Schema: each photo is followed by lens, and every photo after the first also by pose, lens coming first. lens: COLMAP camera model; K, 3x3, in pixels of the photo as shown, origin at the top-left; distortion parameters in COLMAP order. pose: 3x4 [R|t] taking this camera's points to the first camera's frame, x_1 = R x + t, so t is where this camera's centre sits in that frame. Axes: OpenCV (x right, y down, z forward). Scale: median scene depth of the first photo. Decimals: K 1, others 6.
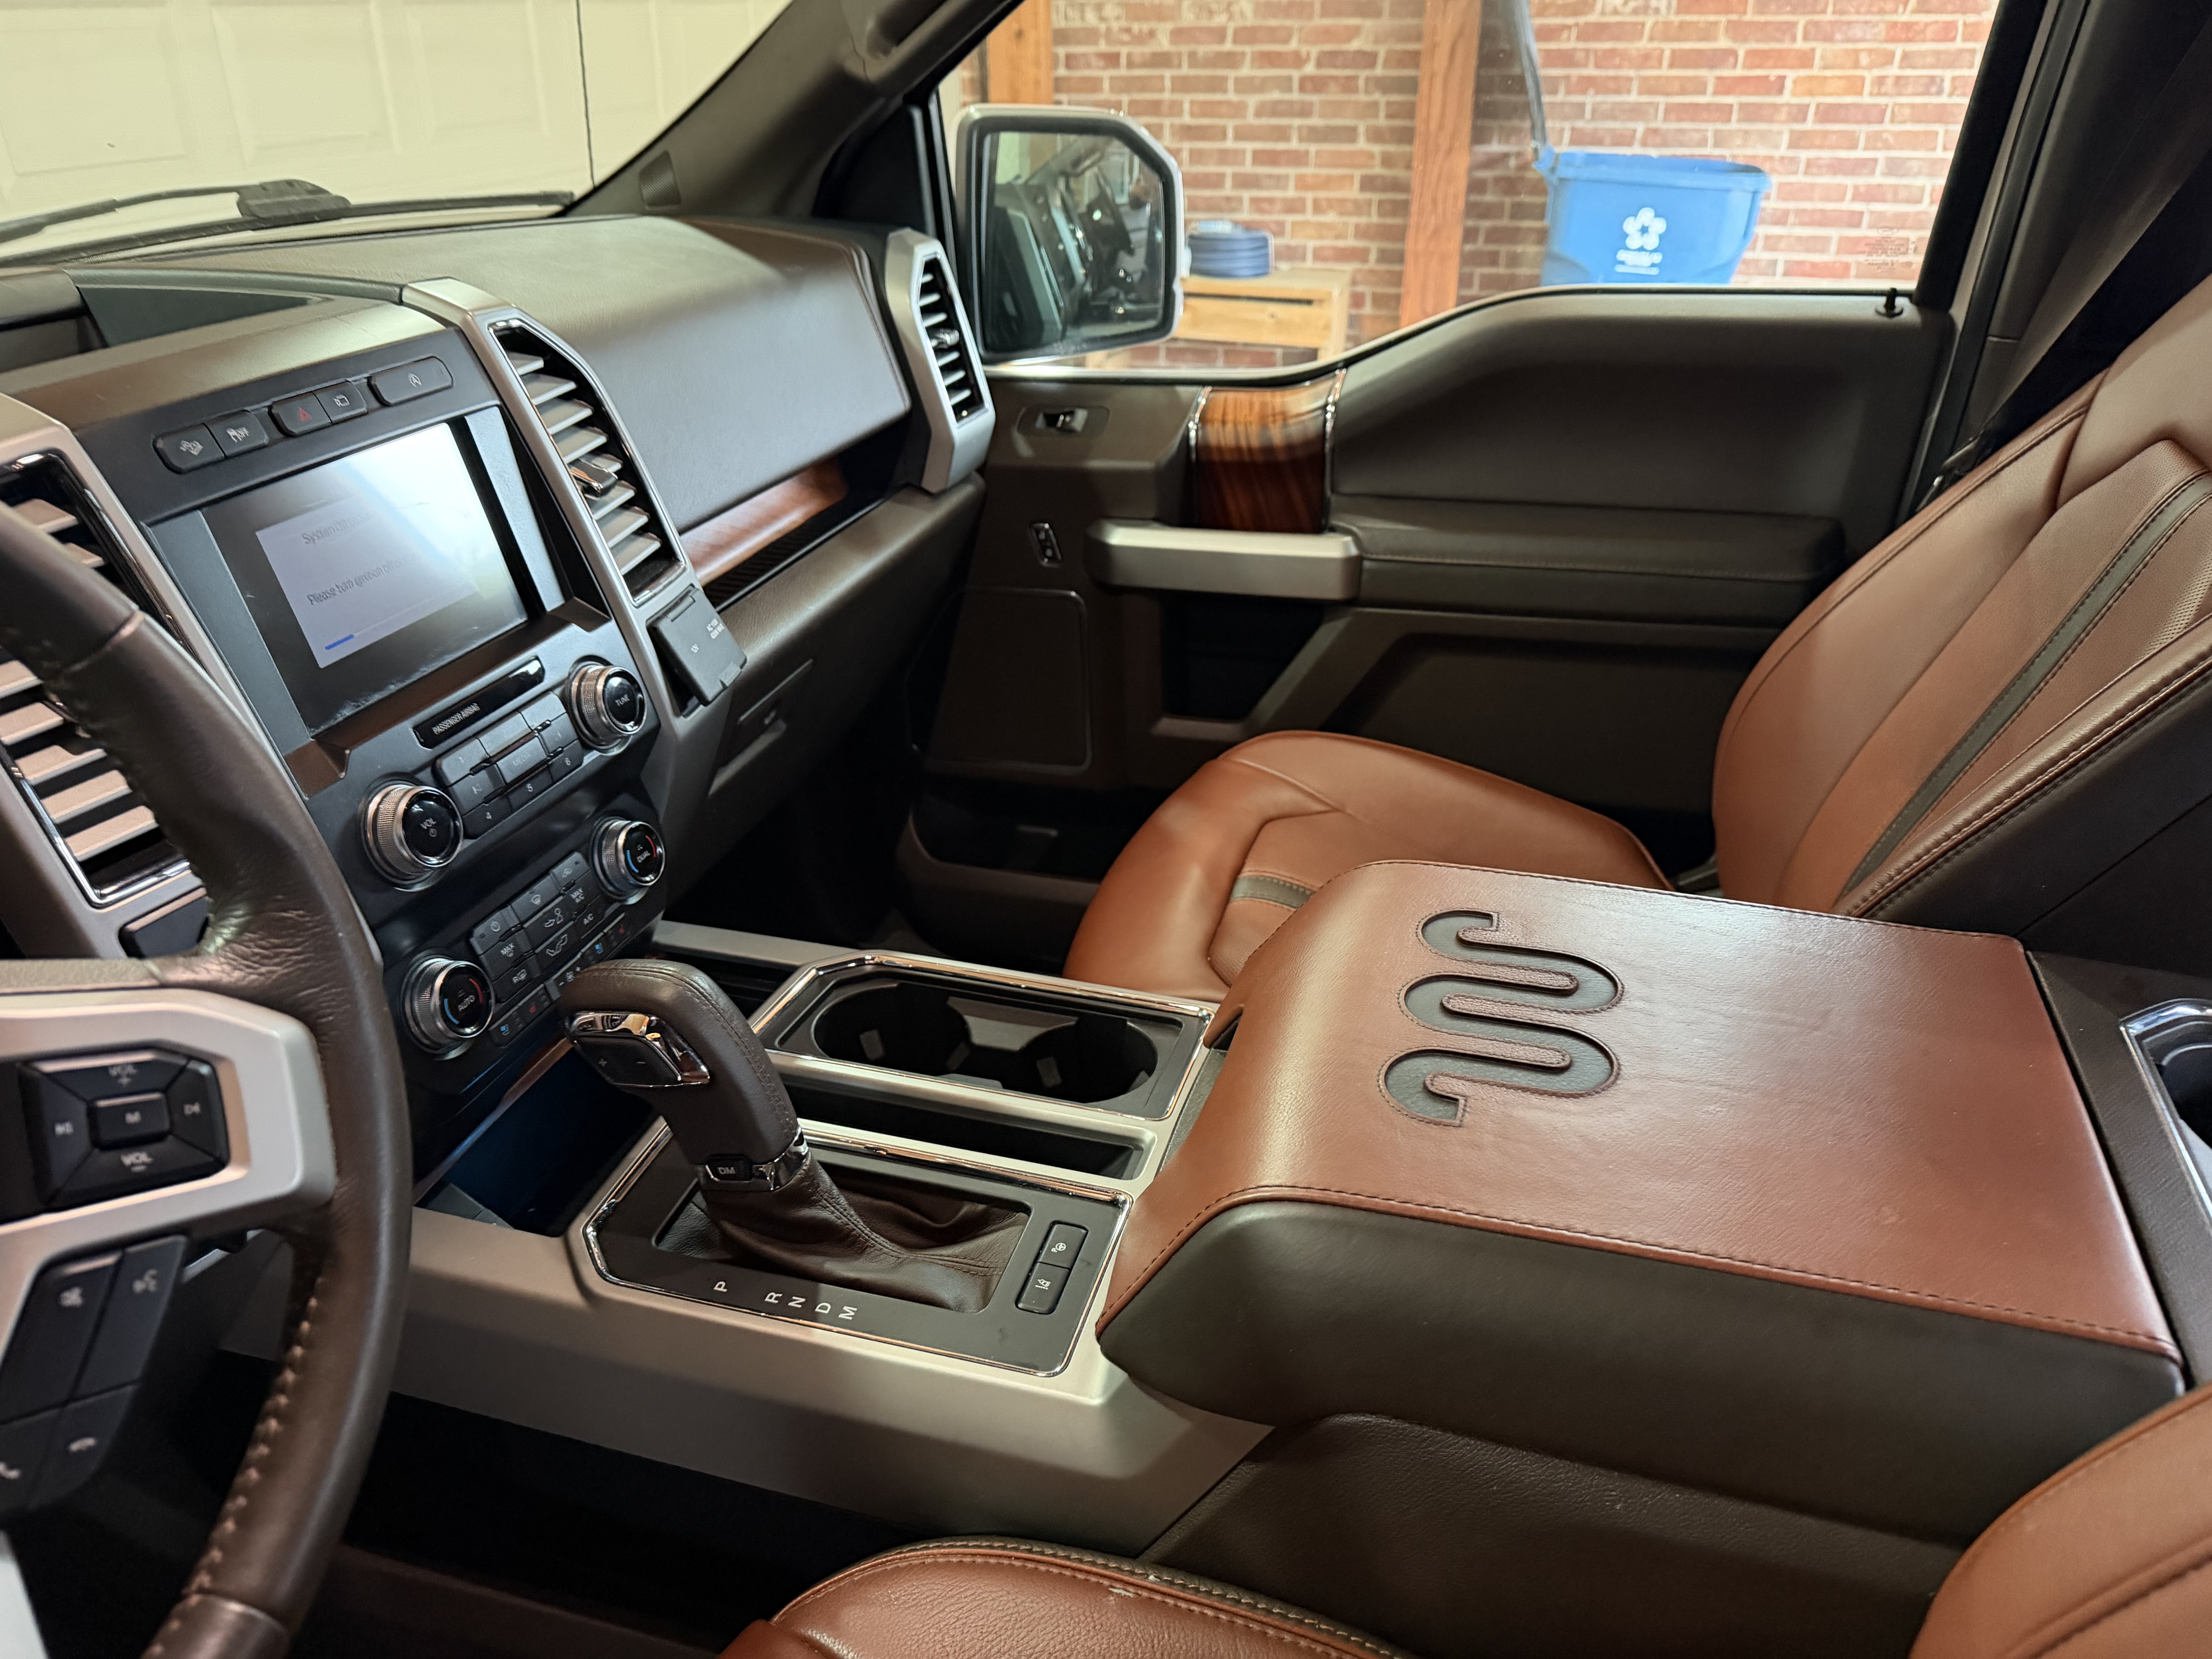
lens RADIAL K [[1579.8, 0, 1115.0], [0, 1579.8, 830.7], [0, 0, 1]] dist [0.040512, -0.070094]
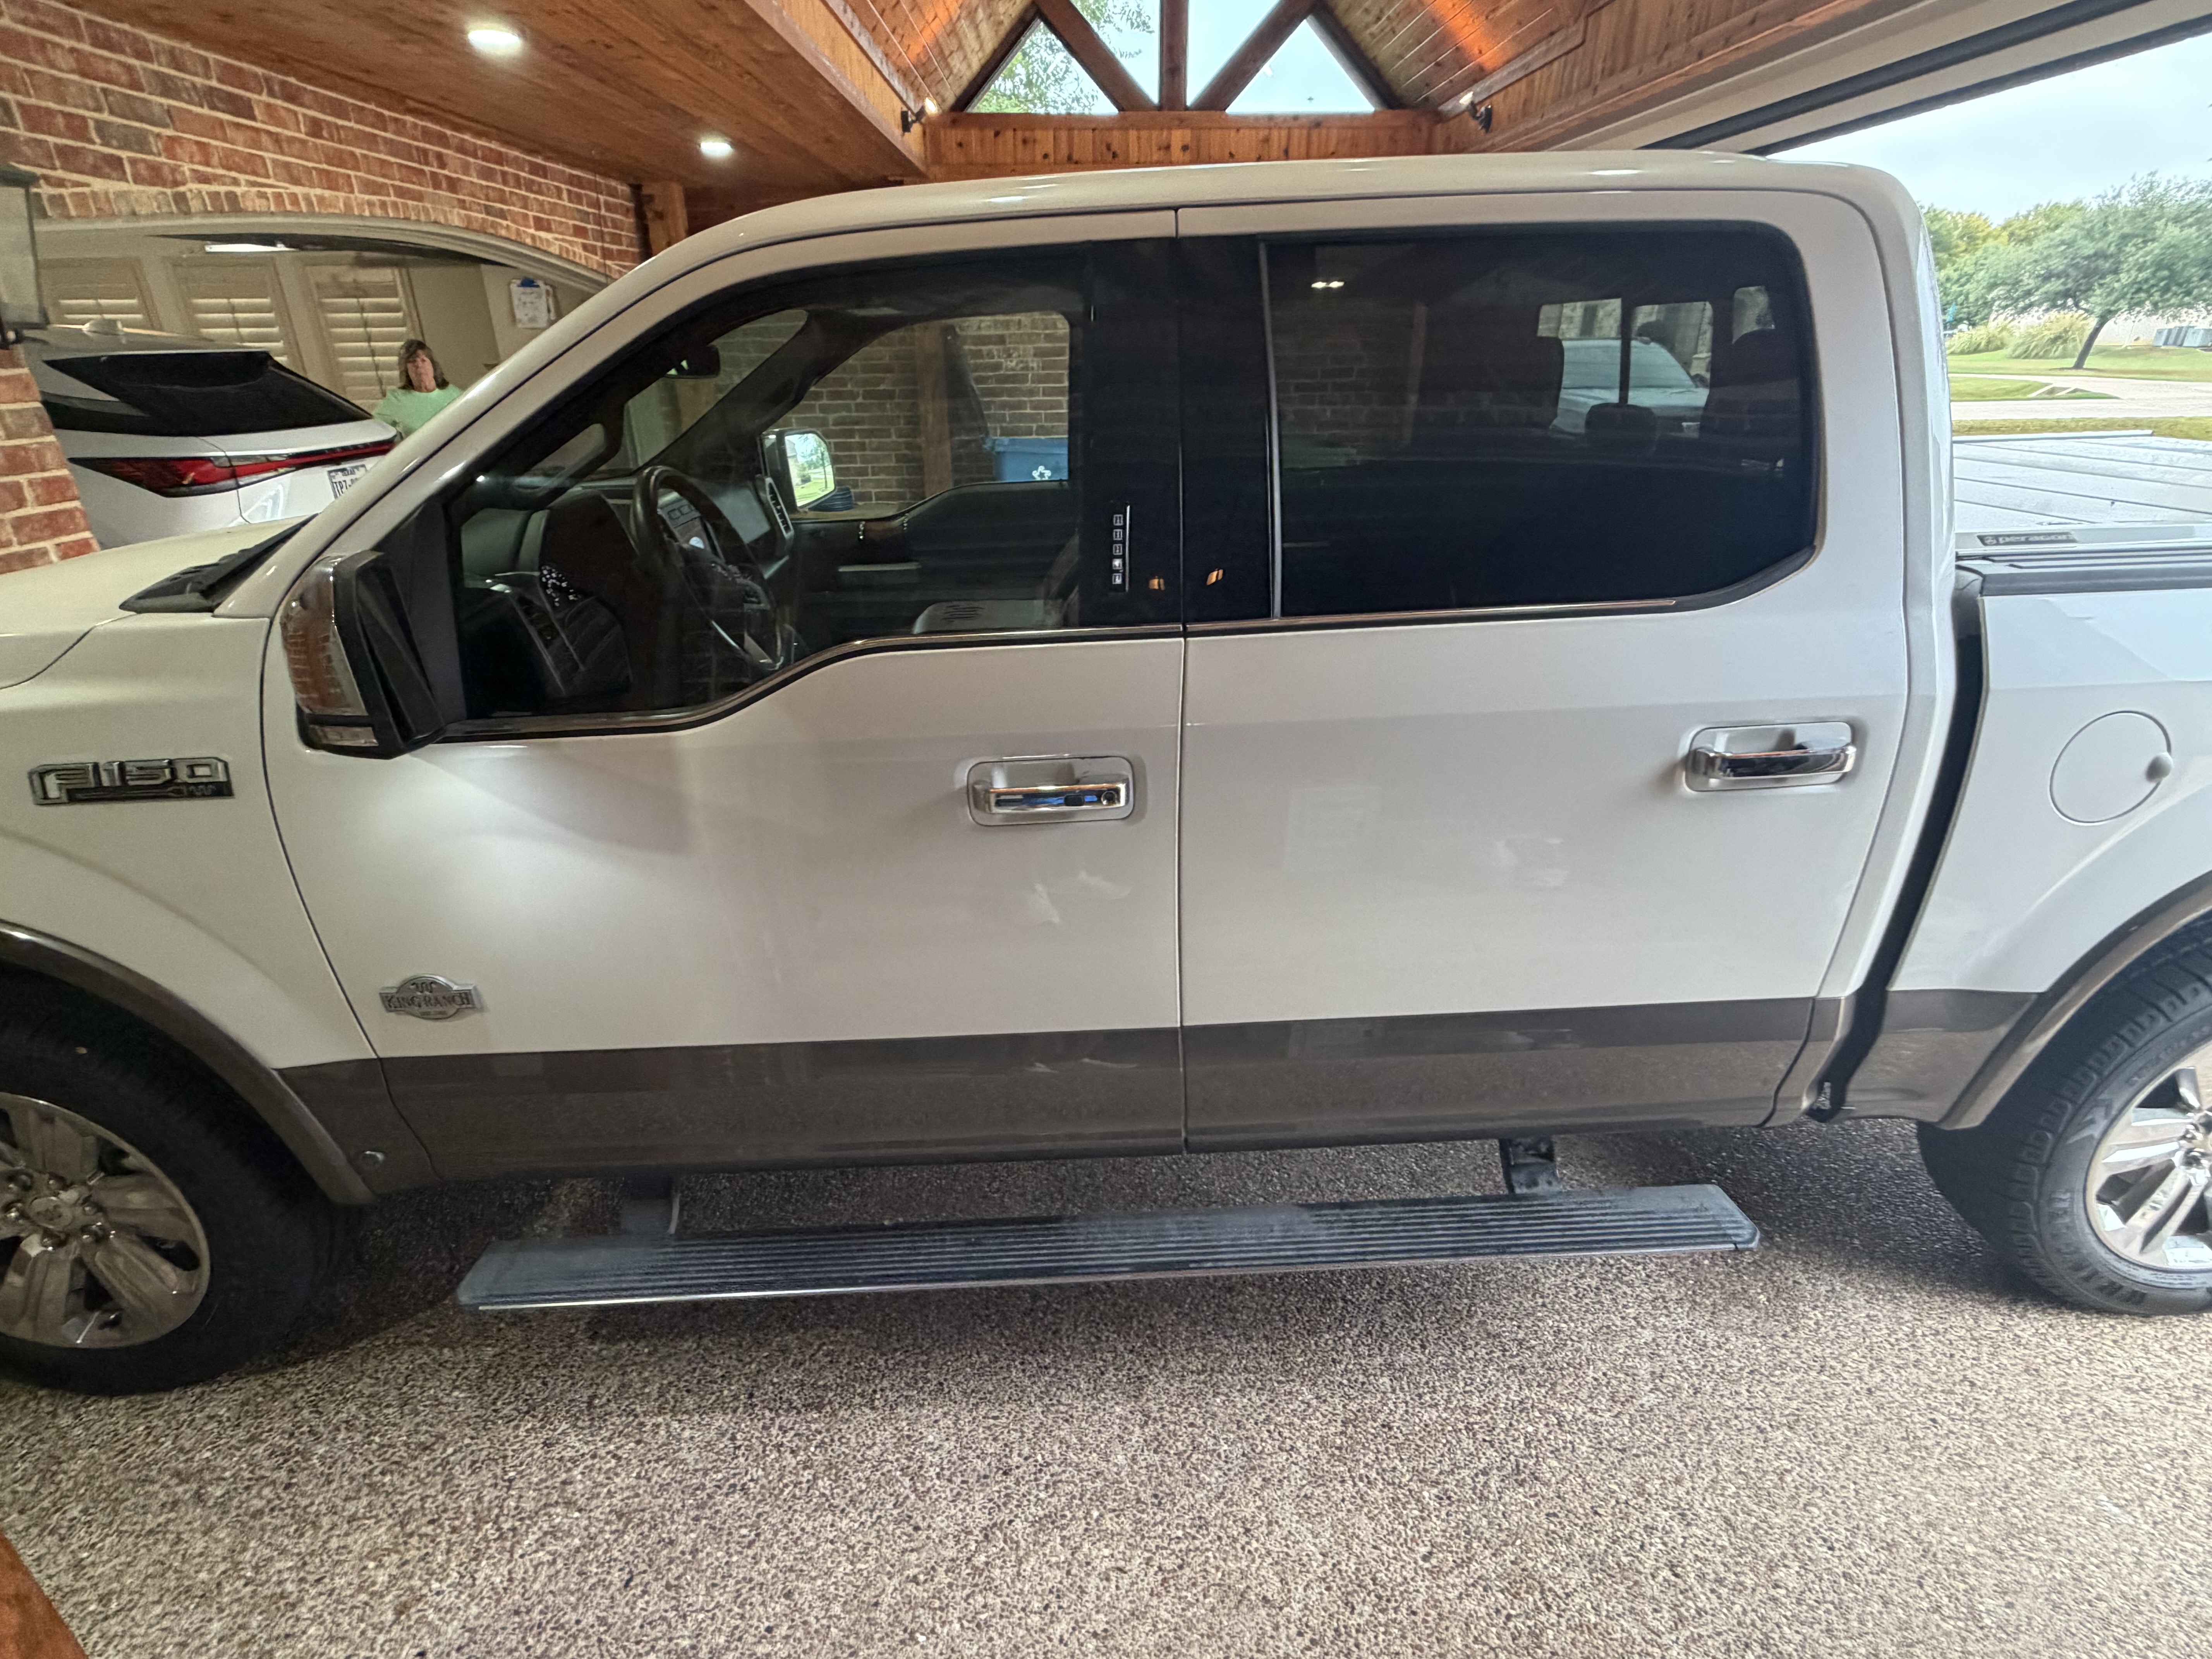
lens RADIAL K [[1093.7, 0, 1111.3], [0, 1093.7, 840.5], [0, 0, 1]] dist [-0.002405, -0.000391]
pose [[0.945541, -0.138542, 0.294546, -0.050441], [0.153626, 0.987716, -0.028585, 0.120148], [-0.286968, 0.072278, 0.955210, -0.288434]]
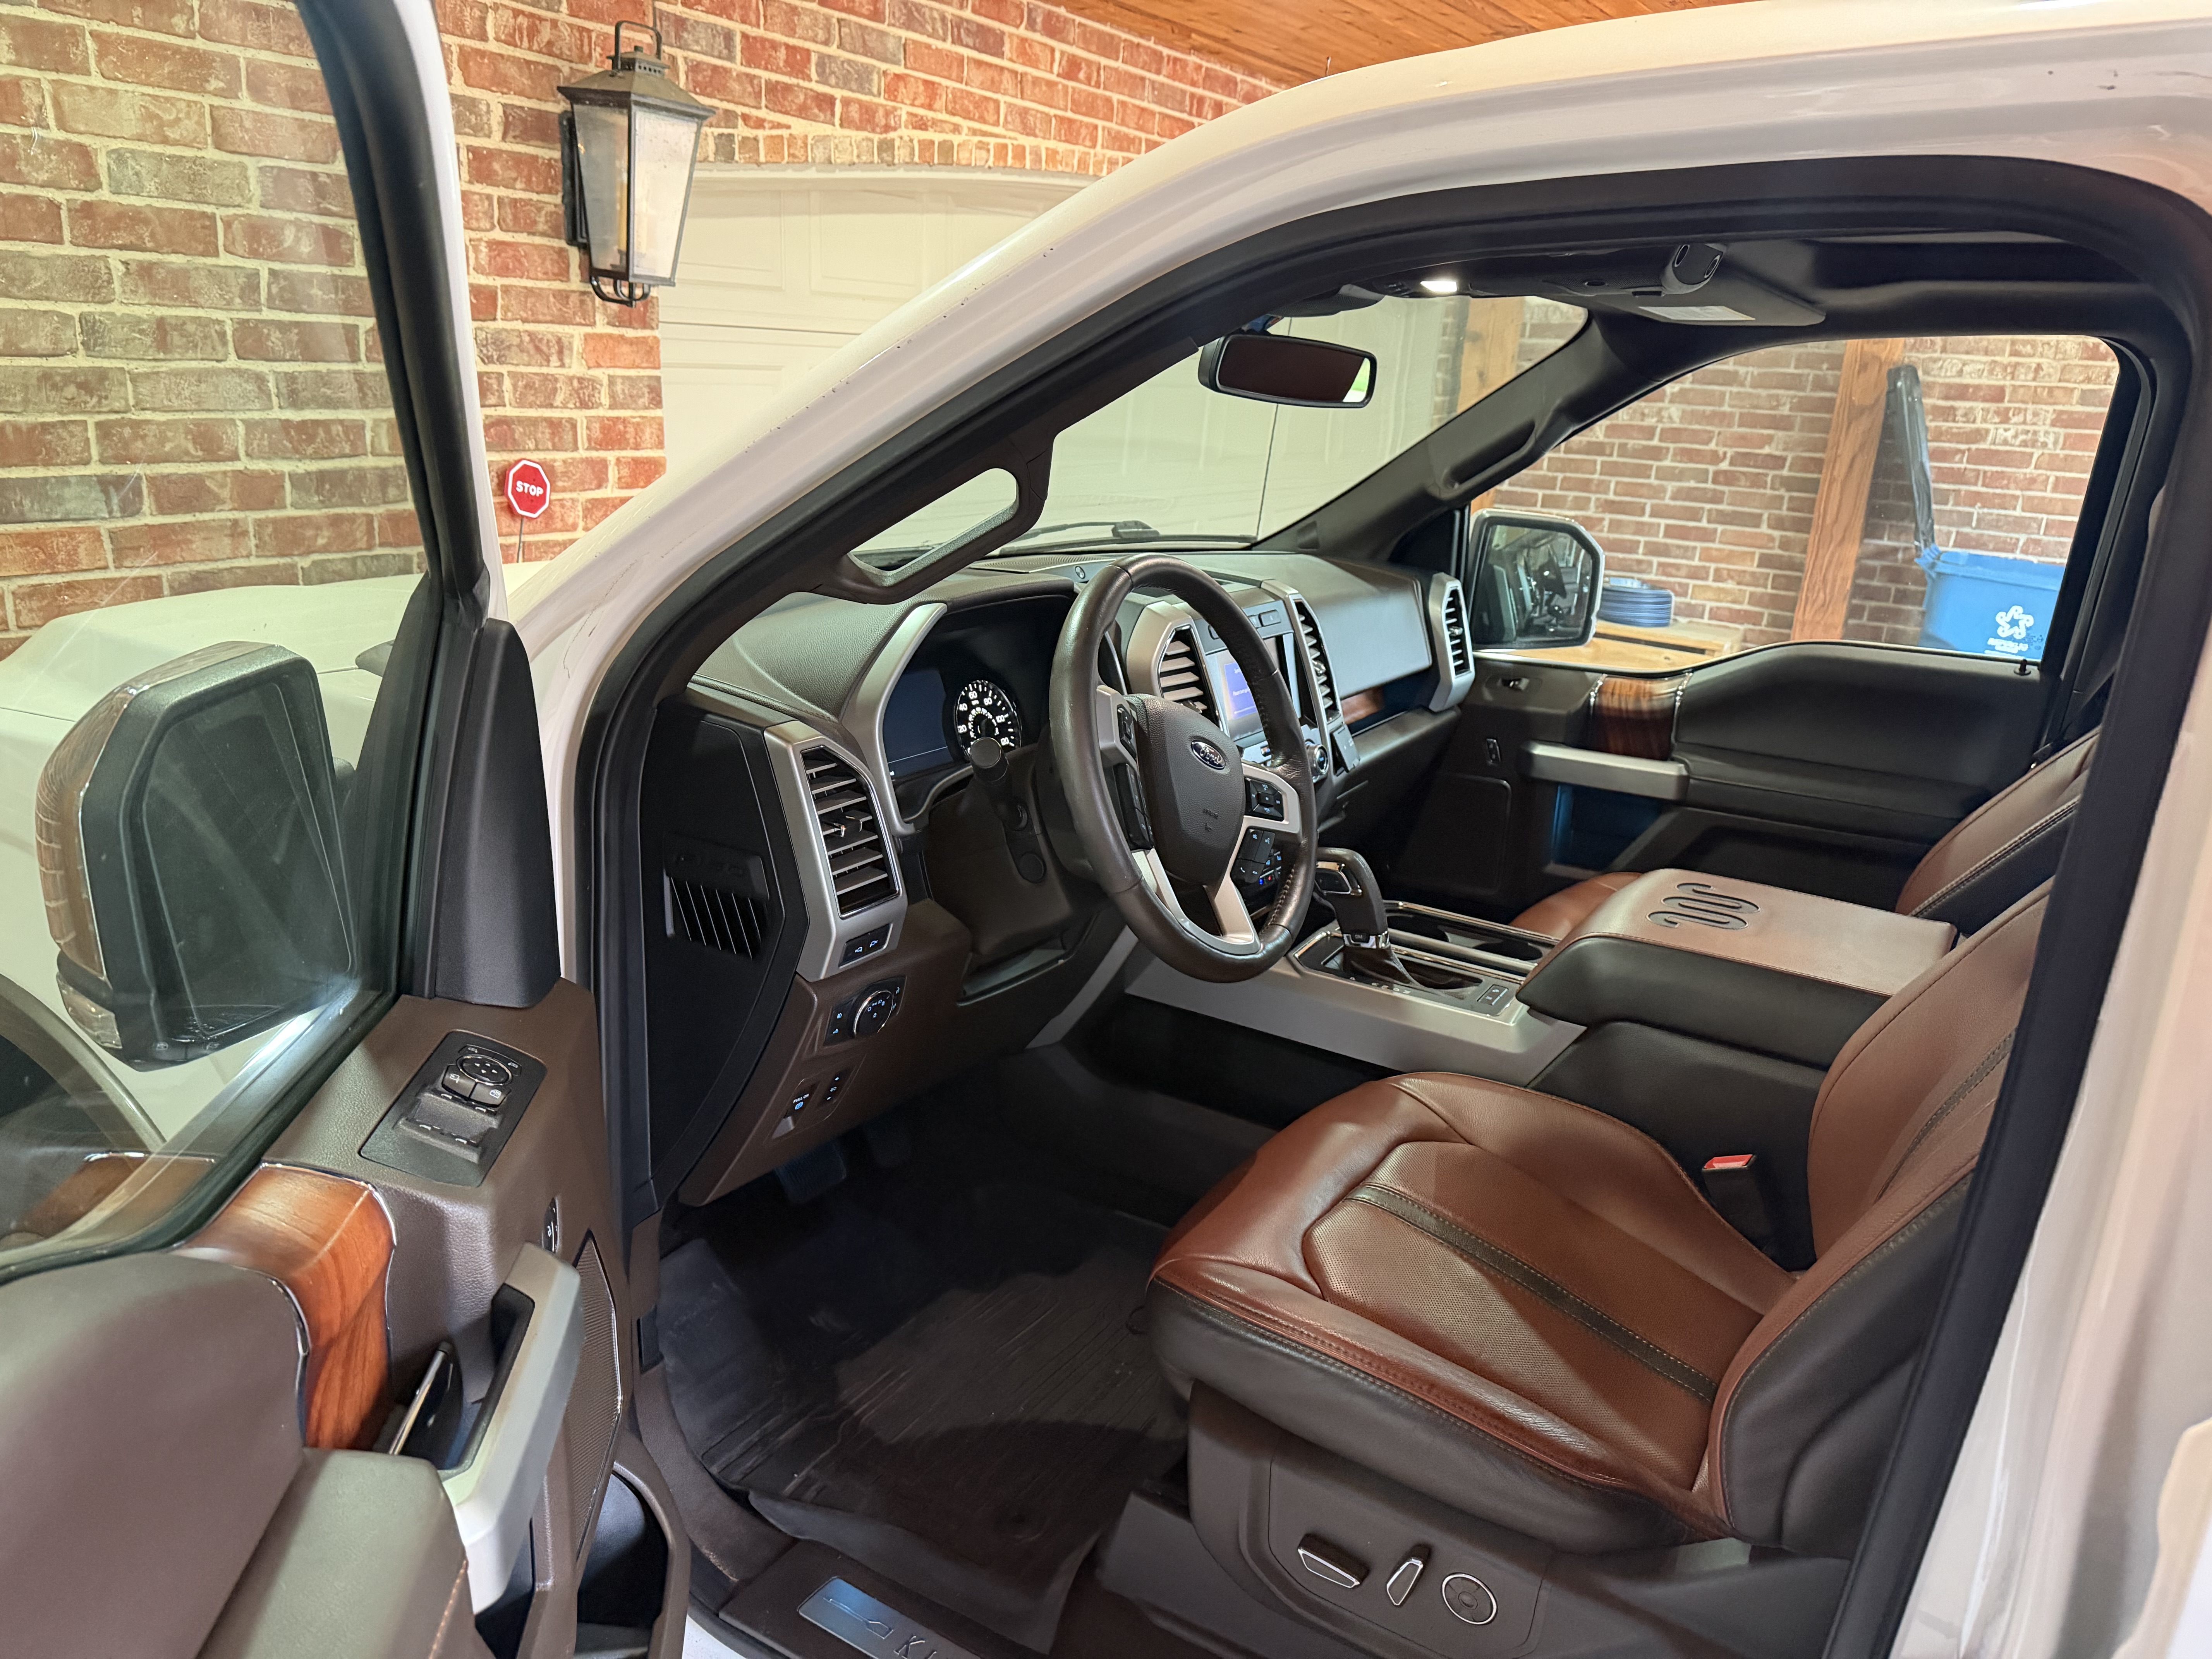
lens RADIAL K [[1579.8, 0, 1115.0], [0, 1579.8, 830.7], [0, 0, 1]] dist [0.040512, -0.070094]
pose [[0.964247, 0.134353, -0.228421, -0.009146], [-0.174905, 0.970202, -0.167682, 0.067251], [0.199086, 0.201638, 0.959013, -0.182745]]
